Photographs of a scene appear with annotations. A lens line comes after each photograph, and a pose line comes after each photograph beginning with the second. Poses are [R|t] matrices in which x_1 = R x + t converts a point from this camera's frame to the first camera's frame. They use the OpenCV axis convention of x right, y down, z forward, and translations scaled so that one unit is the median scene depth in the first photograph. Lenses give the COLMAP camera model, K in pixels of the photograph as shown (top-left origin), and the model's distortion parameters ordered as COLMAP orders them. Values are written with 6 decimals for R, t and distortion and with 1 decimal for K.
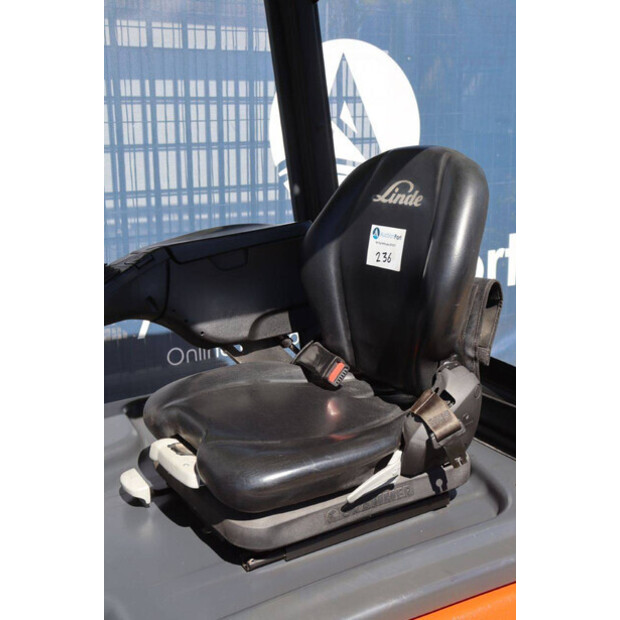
lens RADIAL K [[869.6, 0, 310.0], [0, 869.6, 310.0], [0, 0, 1]] dist [0.000783, -0.012240]
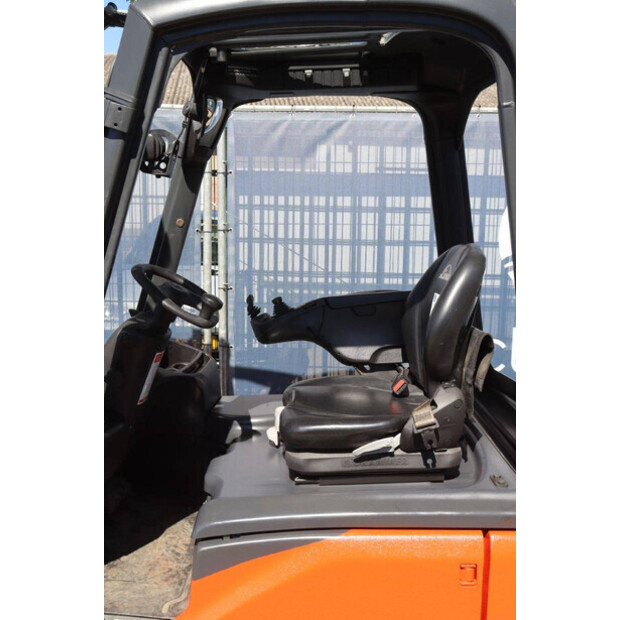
lens RADIAL K [[704.6, 0, 310.0], [0, 704.6, 310.0], [0, 0, 1]] dist [-0.001153, -0.001713]
pose [[0.871243, 0.089884, -0.482551, 0.446979], [-0.135039, 0.989047, -0.059582, 0.032434], [0.471911, 0.117074, 0.873839, -0.168683]]
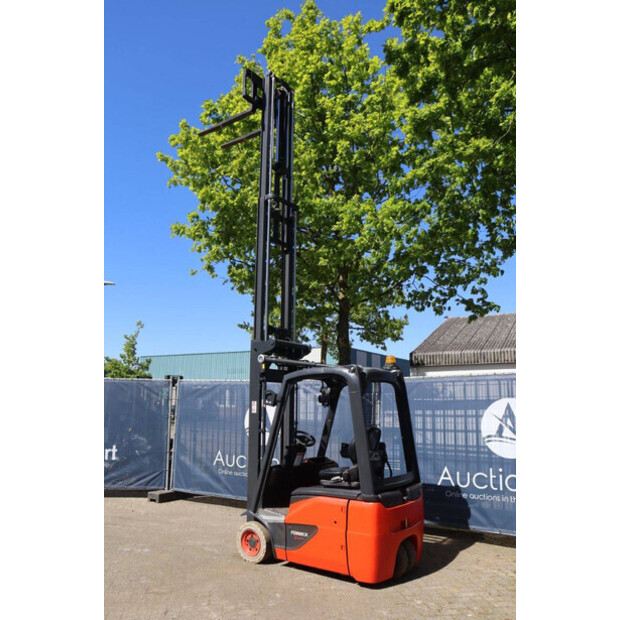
lens RADIAL K [[510.8, 0, 310.0], [0, 510.8, 310.0], [0, 0, 1]] dist [-0.187021, 0.182567]
pose [[0.390340, -0.162702, -0.906180, 2.632294], [-0.234942, 0.934071, -0.268912, 0.061617], [0.890189, 0.317867, 0.326380, -0.534916]]
